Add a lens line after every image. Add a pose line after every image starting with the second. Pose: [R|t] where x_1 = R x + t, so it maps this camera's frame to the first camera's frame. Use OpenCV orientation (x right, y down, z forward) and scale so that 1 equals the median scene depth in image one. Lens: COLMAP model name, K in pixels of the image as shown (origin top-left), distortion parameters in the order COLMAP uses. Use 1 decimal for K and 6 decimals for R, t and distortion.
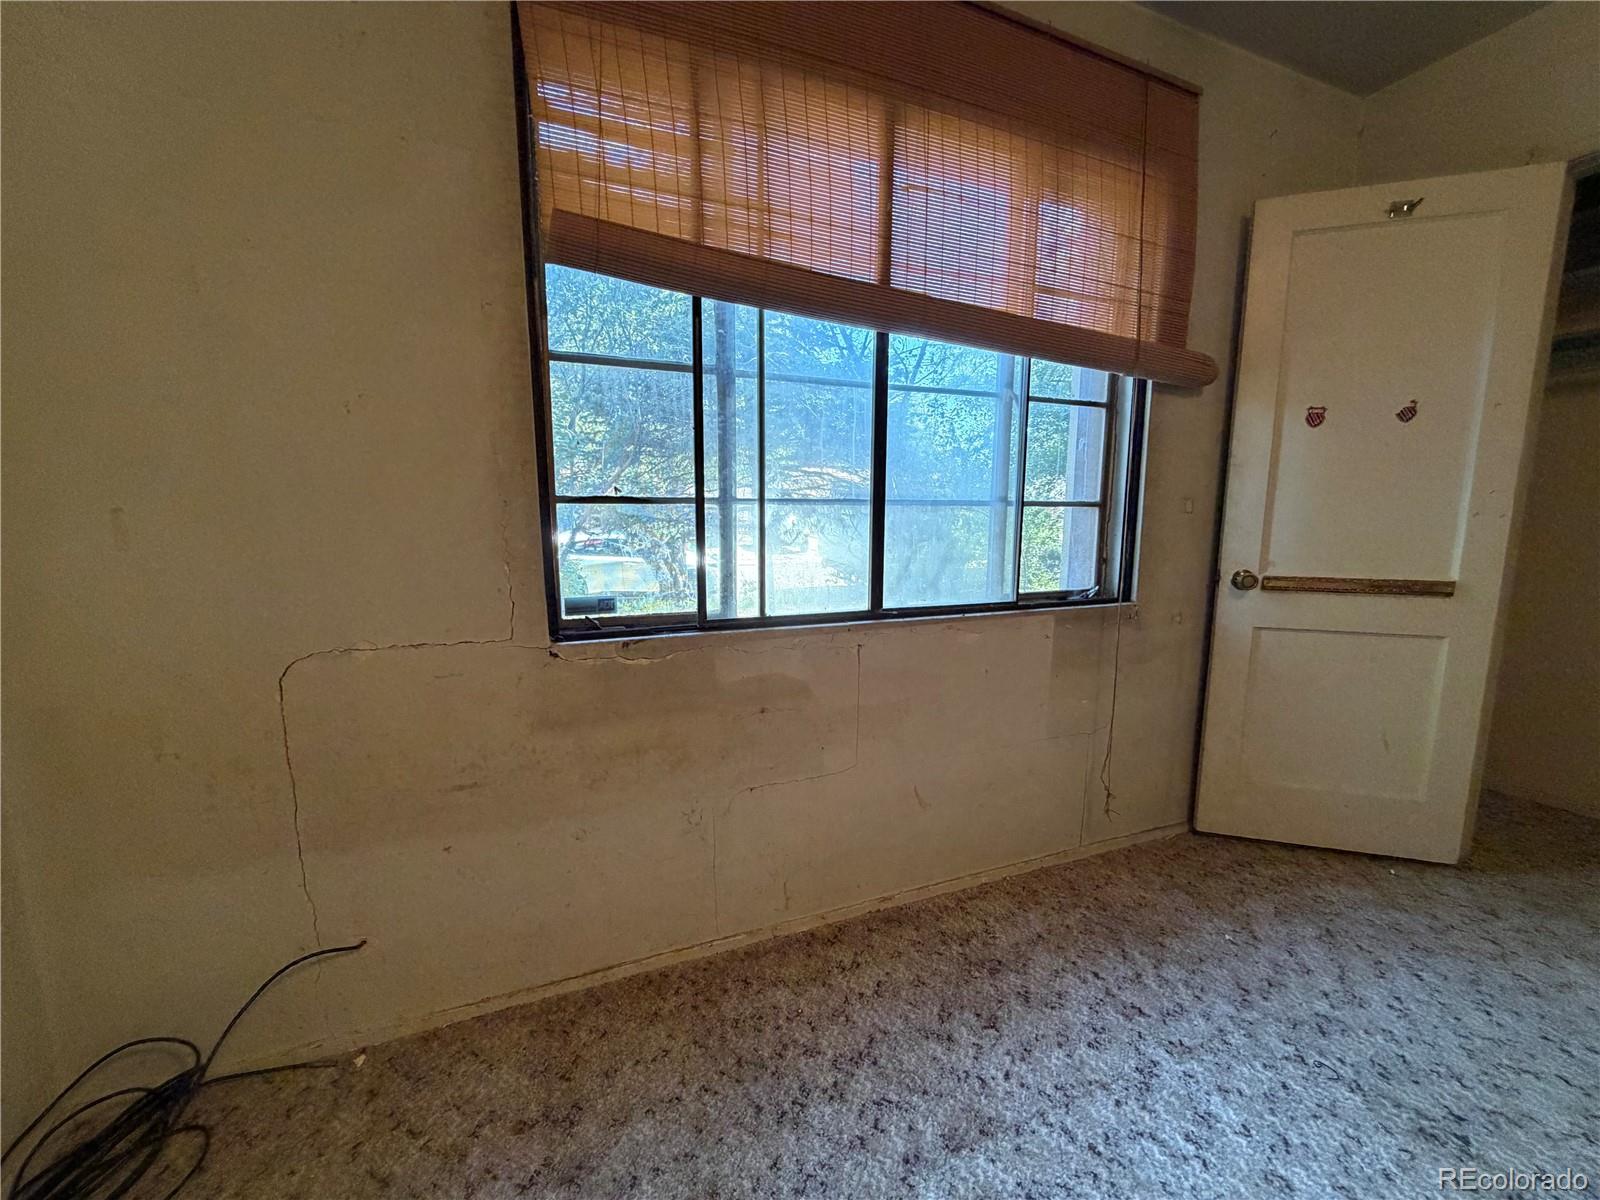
lens RADIAL K [[637.8, 0, 799.3], [0, 637.8, 607.6], [0, 0, 1]] dist [-0.005623, 0.001075]
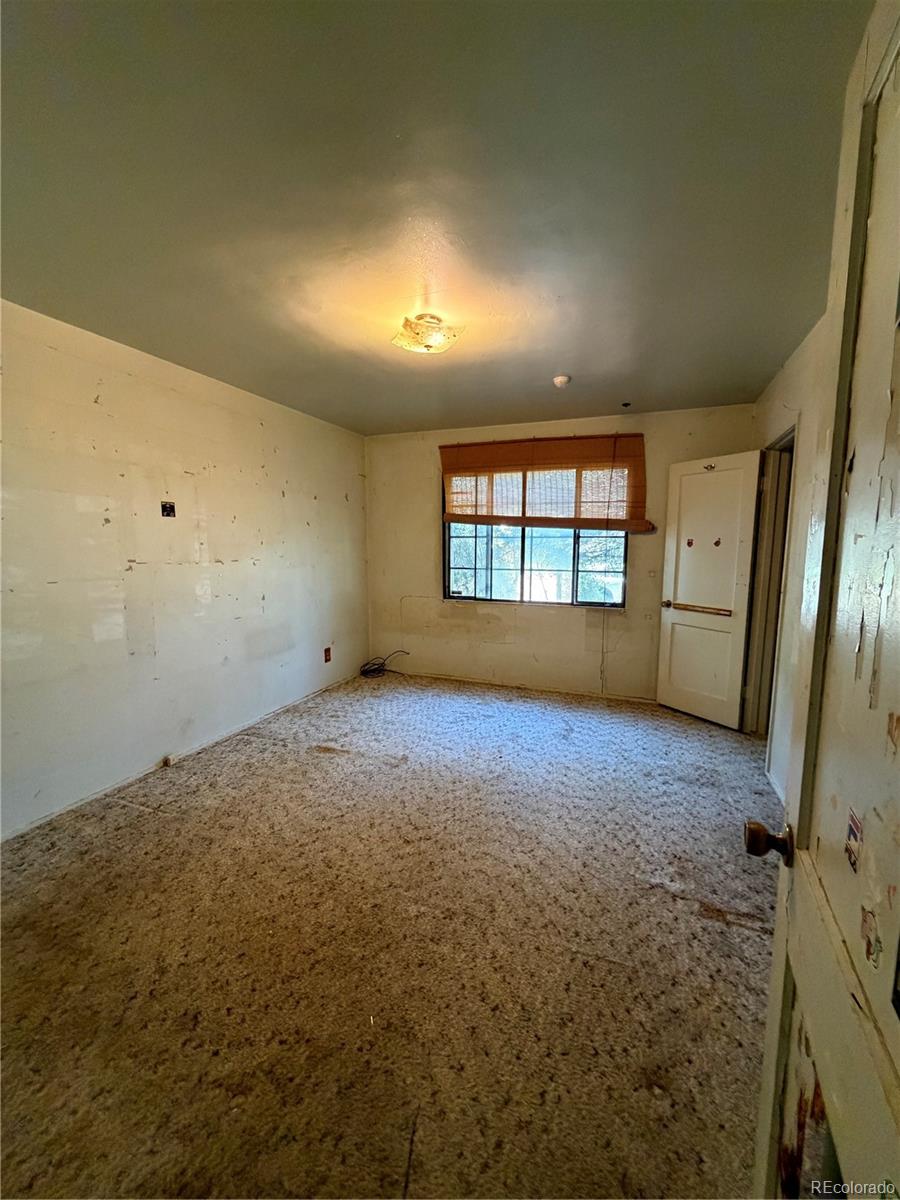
lens RADIAL K [[478.4, 0, 450.6], [0, 478.4, 599.8], [0, 0, 1]] dist [-0.005623, 0.001075]
pose [[0.719879, 0.081570, -0.689290, 1.756602], [-0.104081, 0.994528, 0.008992, 0.019130], [0.686252, 0.065269, 0.724430, -1.288068]]
